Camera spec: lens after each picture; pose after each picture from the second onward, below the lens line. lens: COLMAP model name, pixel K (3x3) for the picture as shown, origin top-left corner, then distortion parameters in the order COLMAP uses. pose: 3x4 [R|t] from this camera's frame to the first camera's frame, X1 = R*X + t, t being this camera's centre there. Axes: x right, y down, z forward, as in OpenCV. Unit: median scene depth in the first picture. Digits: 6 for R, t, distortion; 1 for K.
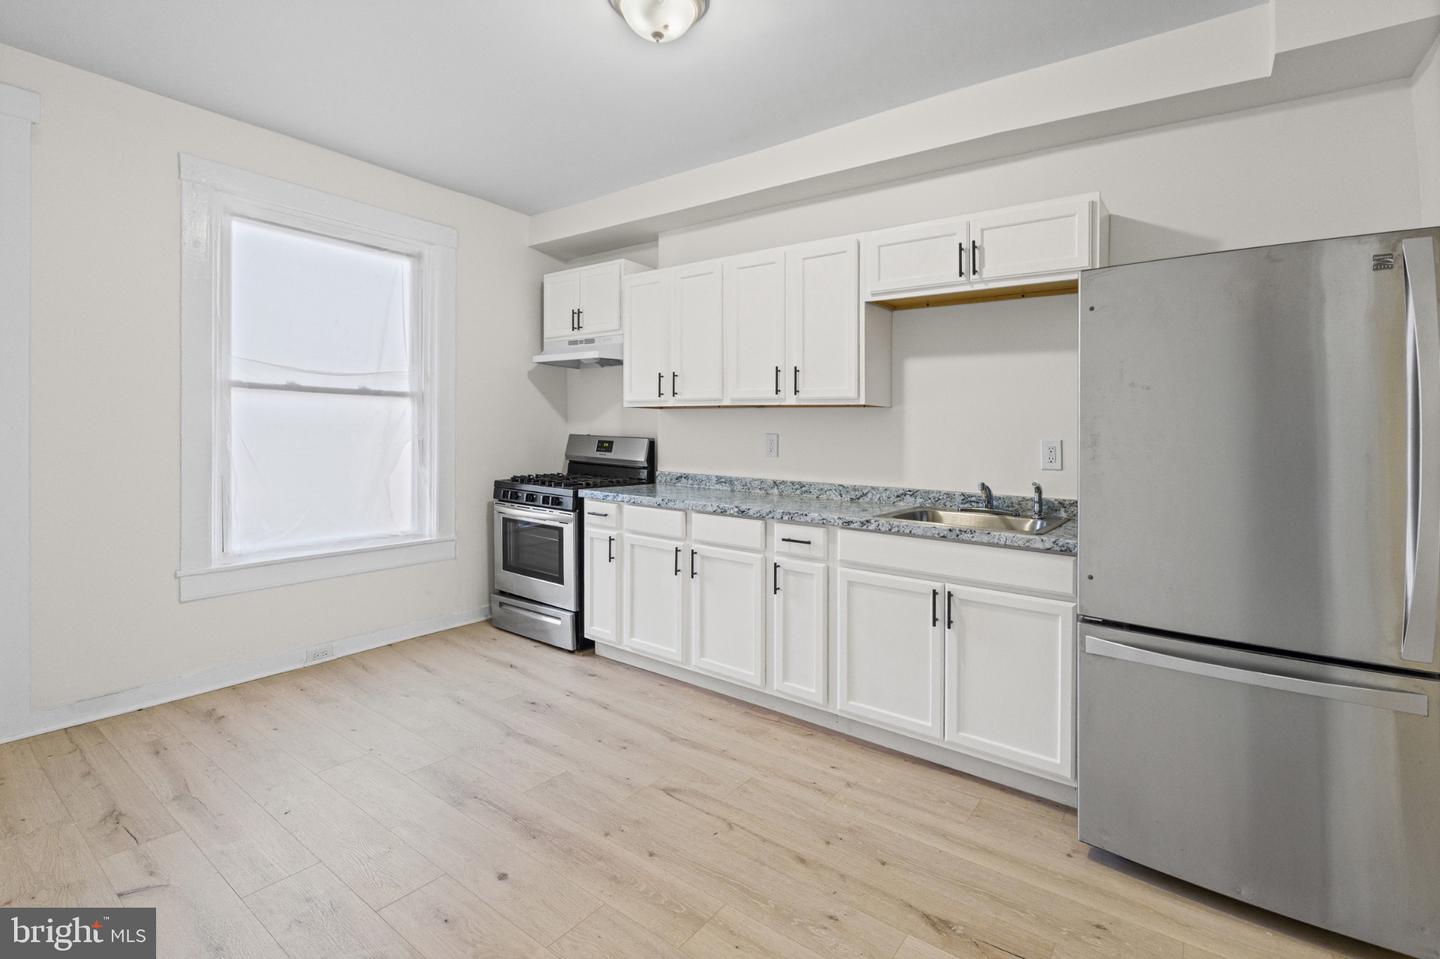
lens RADIAL K [[643.4, 0, 723.8], [0, 643.4, 436.0], [0, 0, 1]] dist [-0.008921, 0.000477]
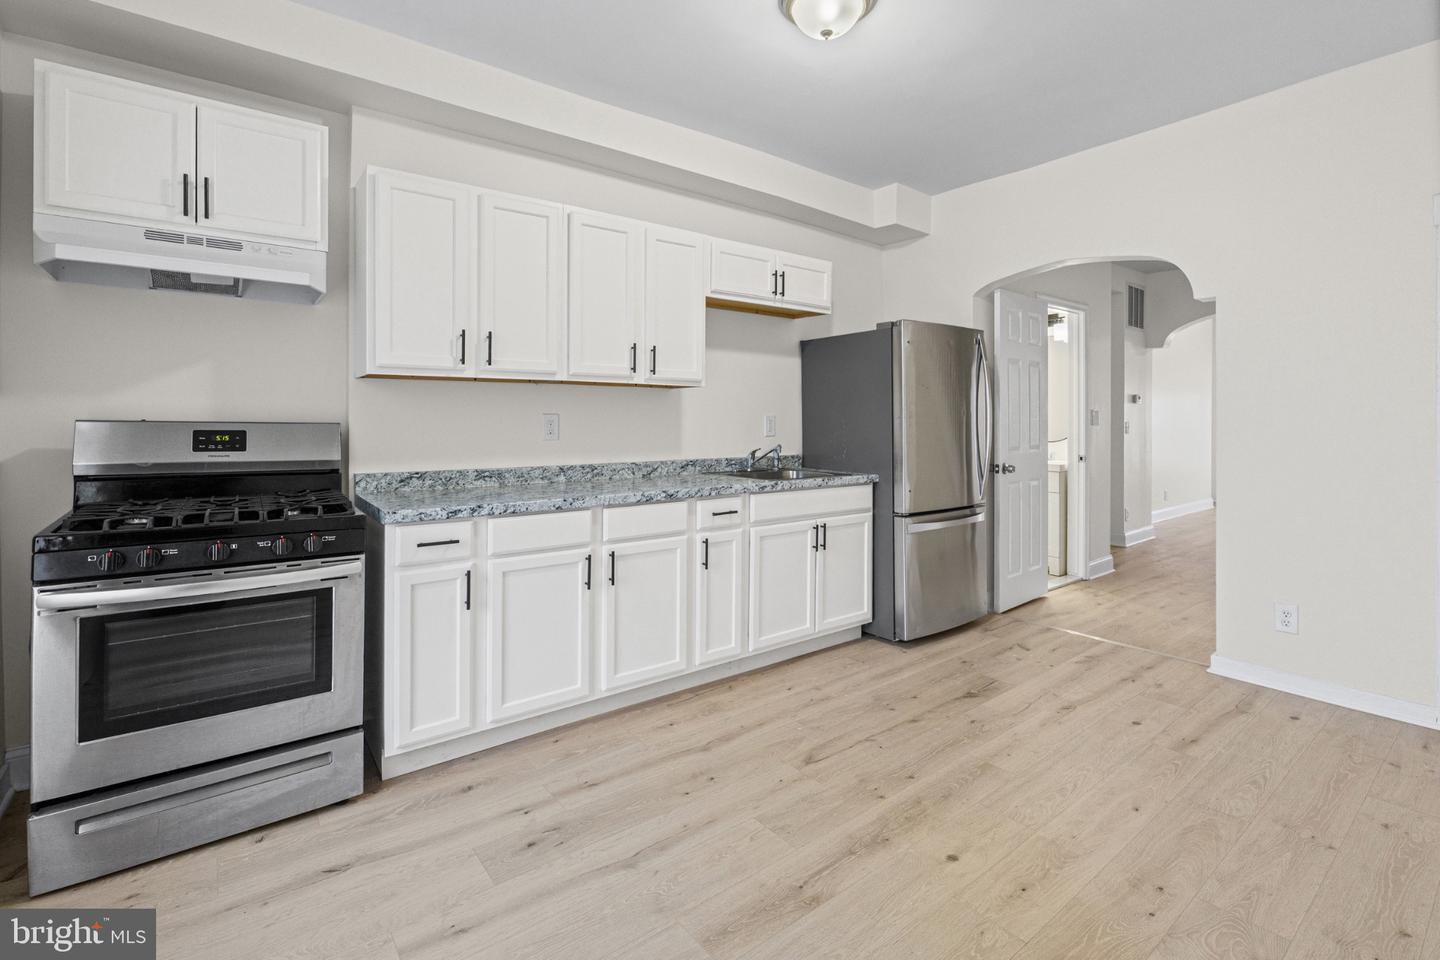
lens RADIAL K [[643.4, 0, 738.1], [0, 643.4, 406.2], [0, 0, 1]] dist [-0.008921, 0.000477]
pose [[0.278295, -0.006074, 0.960476, -0.815114], [0.003809, 0.999979, 0.005220, -0.019946], [-0.960488, 0.002206, 0.278313, 0.602156]]
